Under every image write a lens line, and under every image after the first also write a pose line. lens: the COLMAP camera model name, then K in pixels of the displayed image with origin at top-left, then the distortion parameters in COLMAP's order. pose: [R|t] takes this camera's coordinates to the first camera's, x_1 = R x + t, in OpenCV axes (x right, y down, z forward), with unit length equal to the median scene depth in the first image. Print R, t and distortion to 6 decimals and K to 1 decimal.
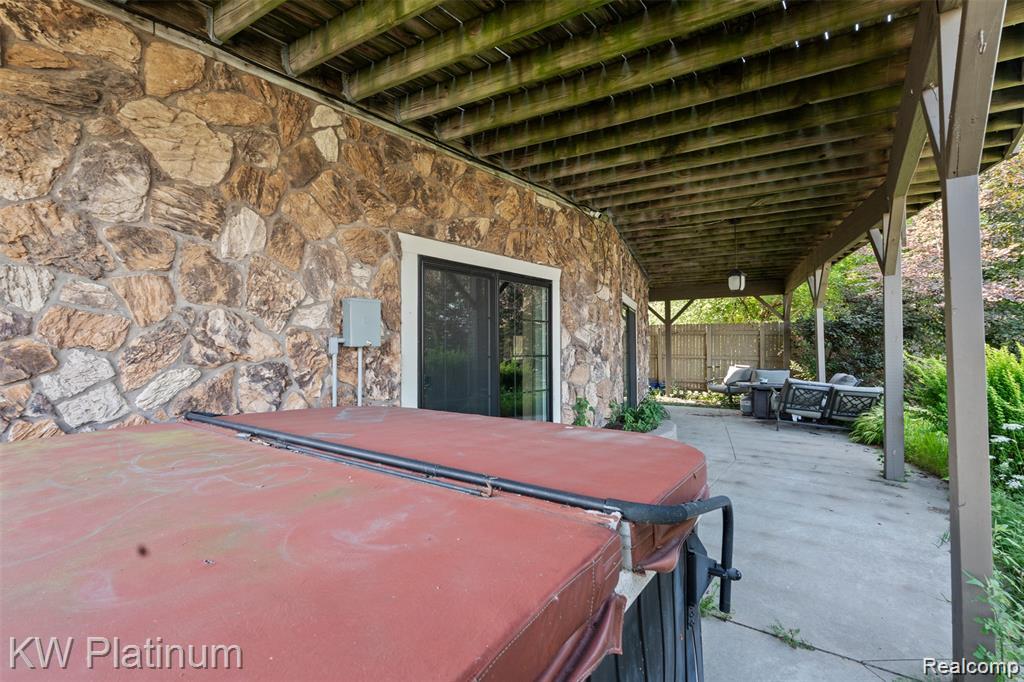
lens RADIAL K [[460.5, 0, 513.6], [0, 460.5, 341.7], [0, 0, 1]] dist [-0.001835, 0.000835]
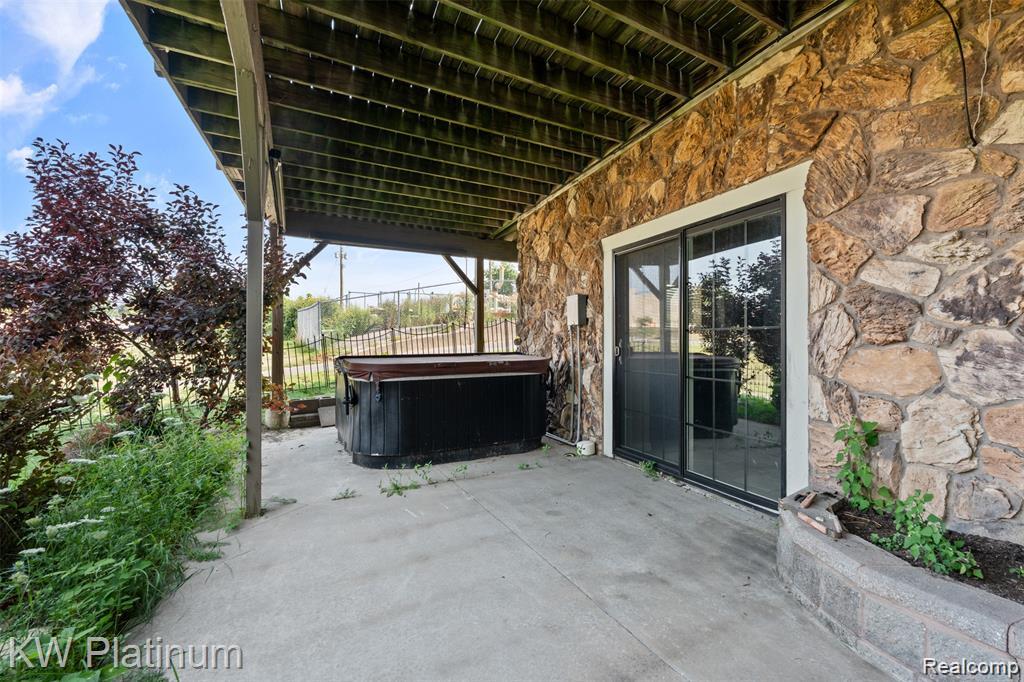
lens RADIAL K [[460.5, 0, 511.7], [0, 460.5, 340.6], [0, 0, 1]] dist [-0.001835, 0.000835]
pose [[-0.475781, 0.002676, -0.879560, 0.952078], [0.019722, 0.999776, -0.007626, 0.058047], [0.879343, -0.020975, -0.475727, 1.250335]]
